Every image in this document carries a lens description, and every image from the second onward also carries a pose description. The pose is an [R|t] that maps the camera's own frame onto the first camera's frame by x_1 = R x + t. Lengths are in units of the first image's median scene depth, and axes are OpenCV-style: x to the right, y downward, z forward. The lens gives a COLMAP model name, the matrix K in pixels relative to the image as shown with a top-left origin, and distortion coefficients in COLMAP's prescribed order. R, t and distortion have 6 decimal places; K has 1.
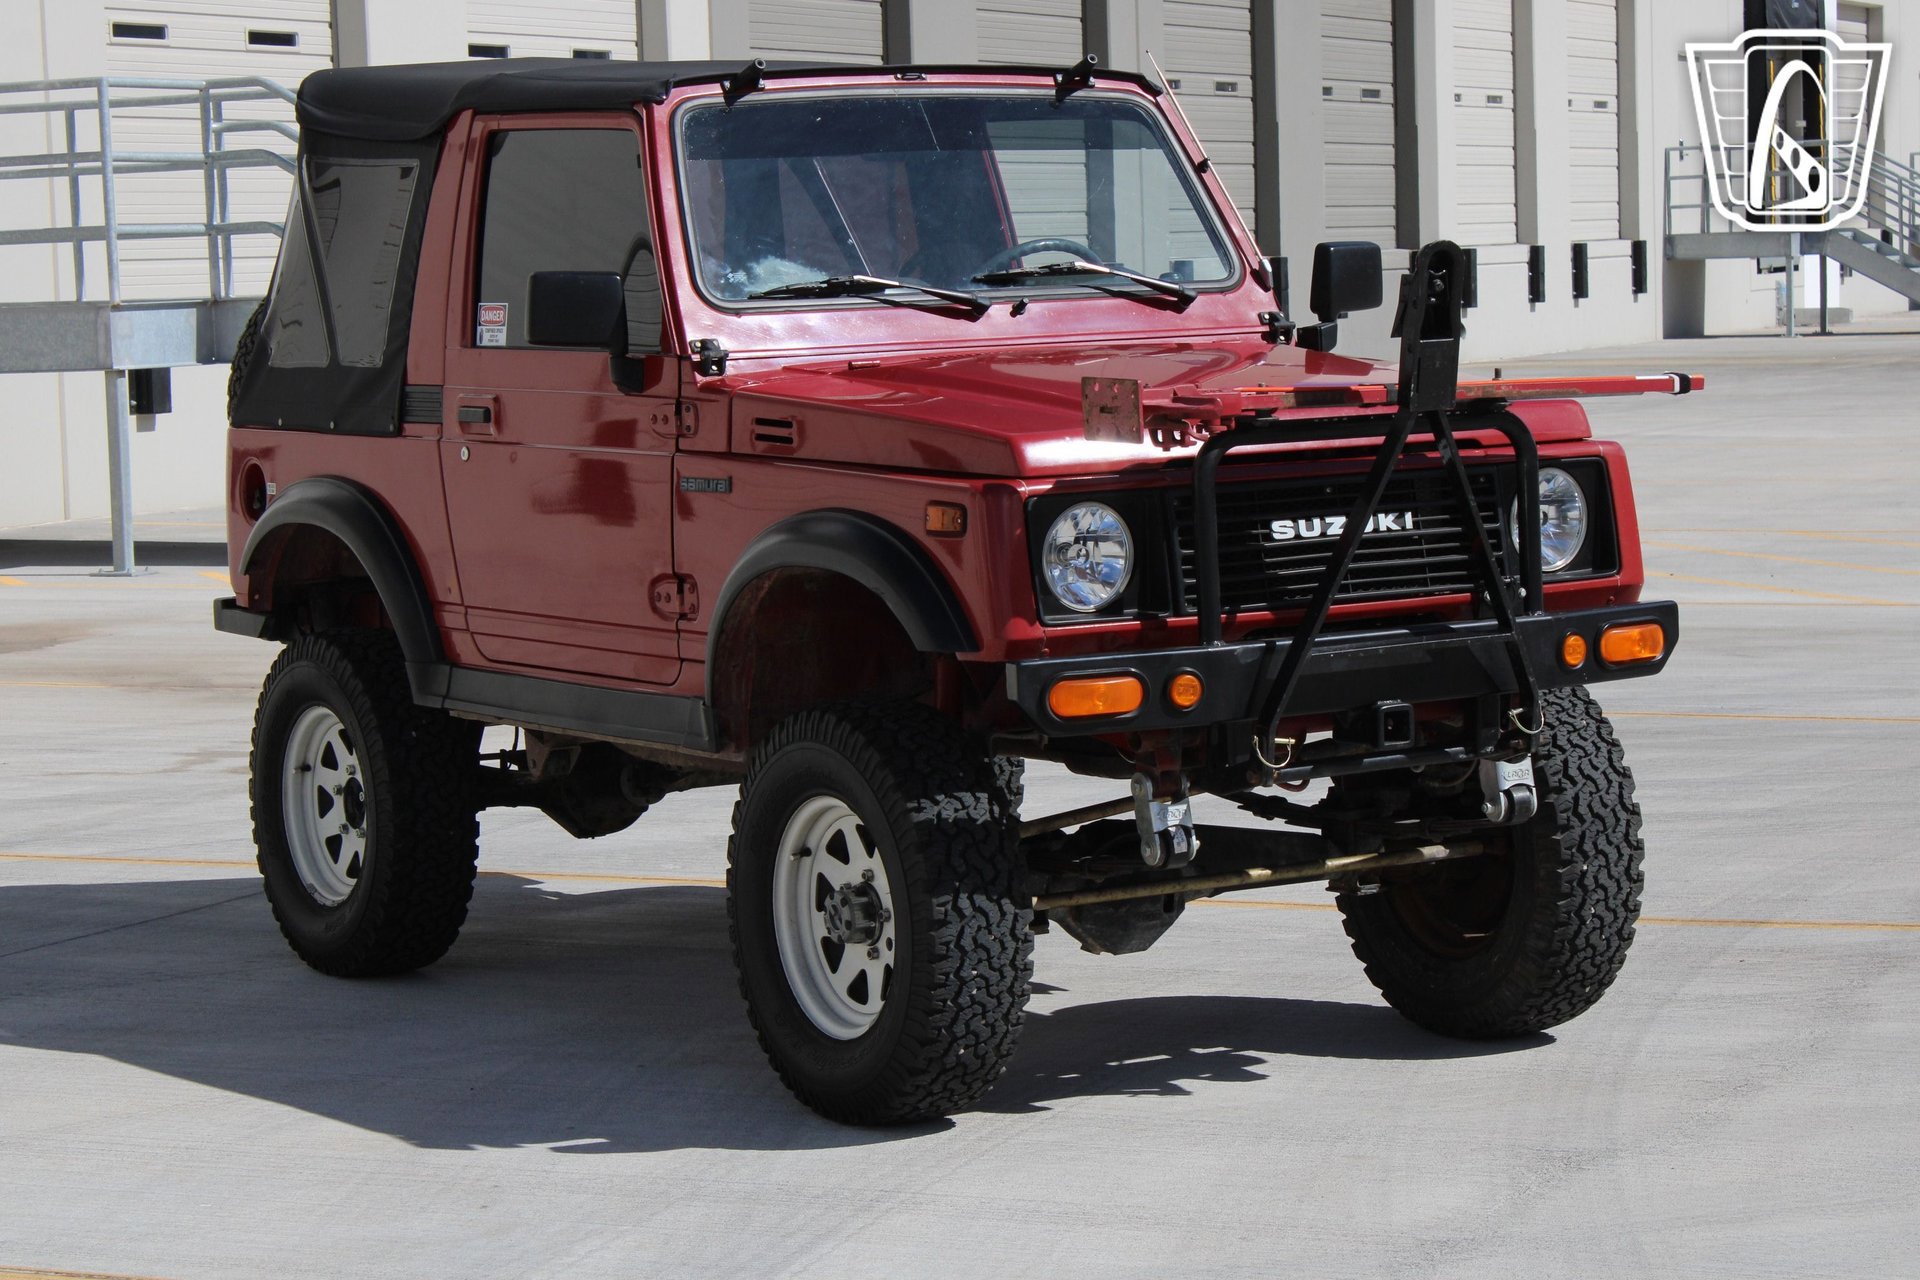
lens RADIAL K [[4647.3, 0, 960.0], [0, 4647.3, 640.0], [0, 0, 1]] dist [0.035252, 0.361412]
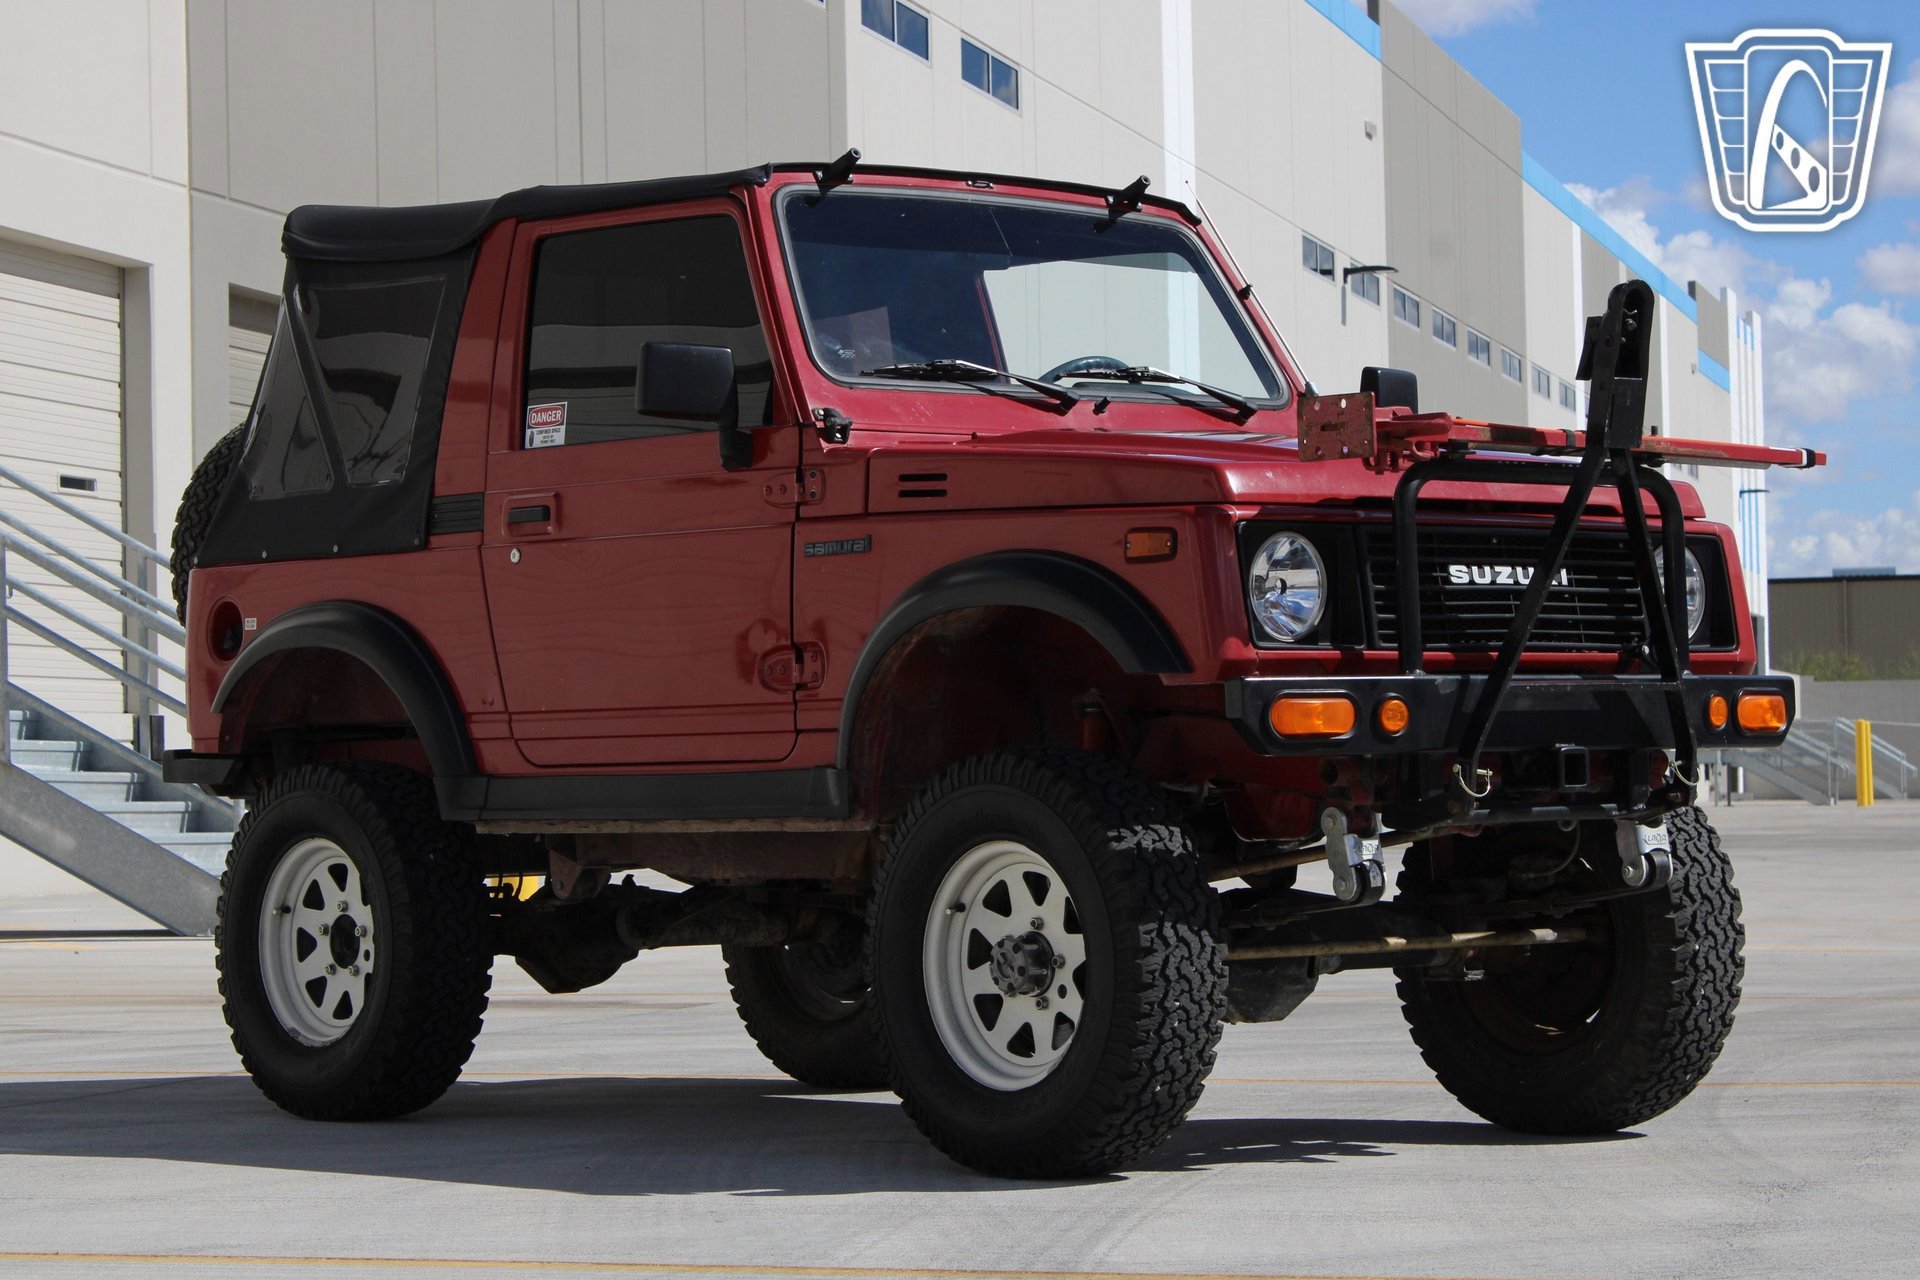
lens RADIAL K [[4647.3, 0, 960.0], [0, 4647.3, 640.0], [0, 0, 1]] dist [0.035252, 0.361412]
pose [[0.987836, 0.018668, 0.154374, -0.184551], [0.000285, 0.992549, -0.121847, 0.108470], [-0.155499, 0.120408, 0.980470, 0.031147]]
